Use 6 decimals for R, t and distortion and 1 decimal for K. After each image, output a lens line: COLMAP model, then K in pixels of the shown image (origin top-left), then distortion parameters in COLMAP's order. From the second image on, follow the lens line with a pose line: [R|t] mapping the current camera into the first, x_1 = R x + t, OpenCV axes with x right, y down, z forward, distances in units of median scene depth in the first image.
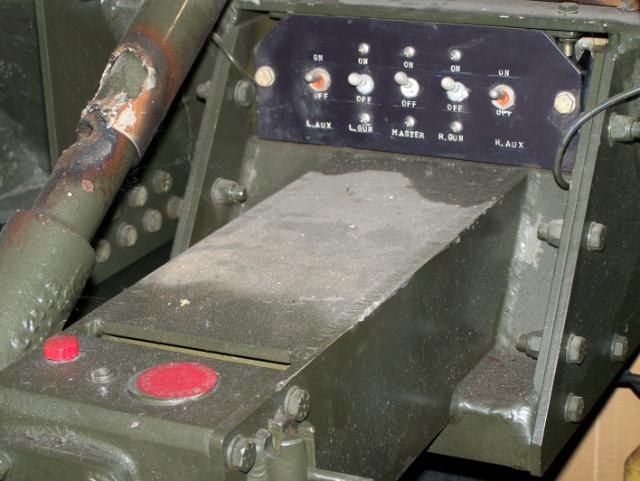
lens RADIAL K [[1535.2, 0, 319.3], [0, 1535.2, 241.3], [0, 0, 1]] dist [-0.182332, 0.256552]
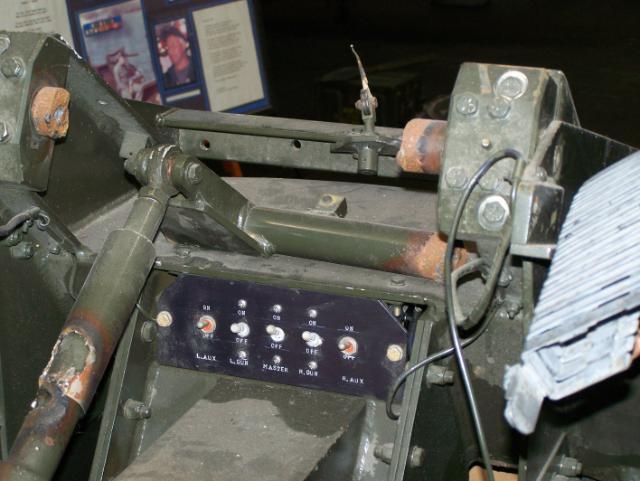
lens RADIAL K [[1535.2, 0, 319.3], [0, 1535.2, 241.3], [0, 0, 1]] dist [-0.182332, 0.256552]
pose [[0.993848, 0.005764, 0.110600, -0.052645], [-0.002704, 0.999610, -0.027798, -0.148213], [-0.110718, 0.027328, 0.993476, -0.321679]]
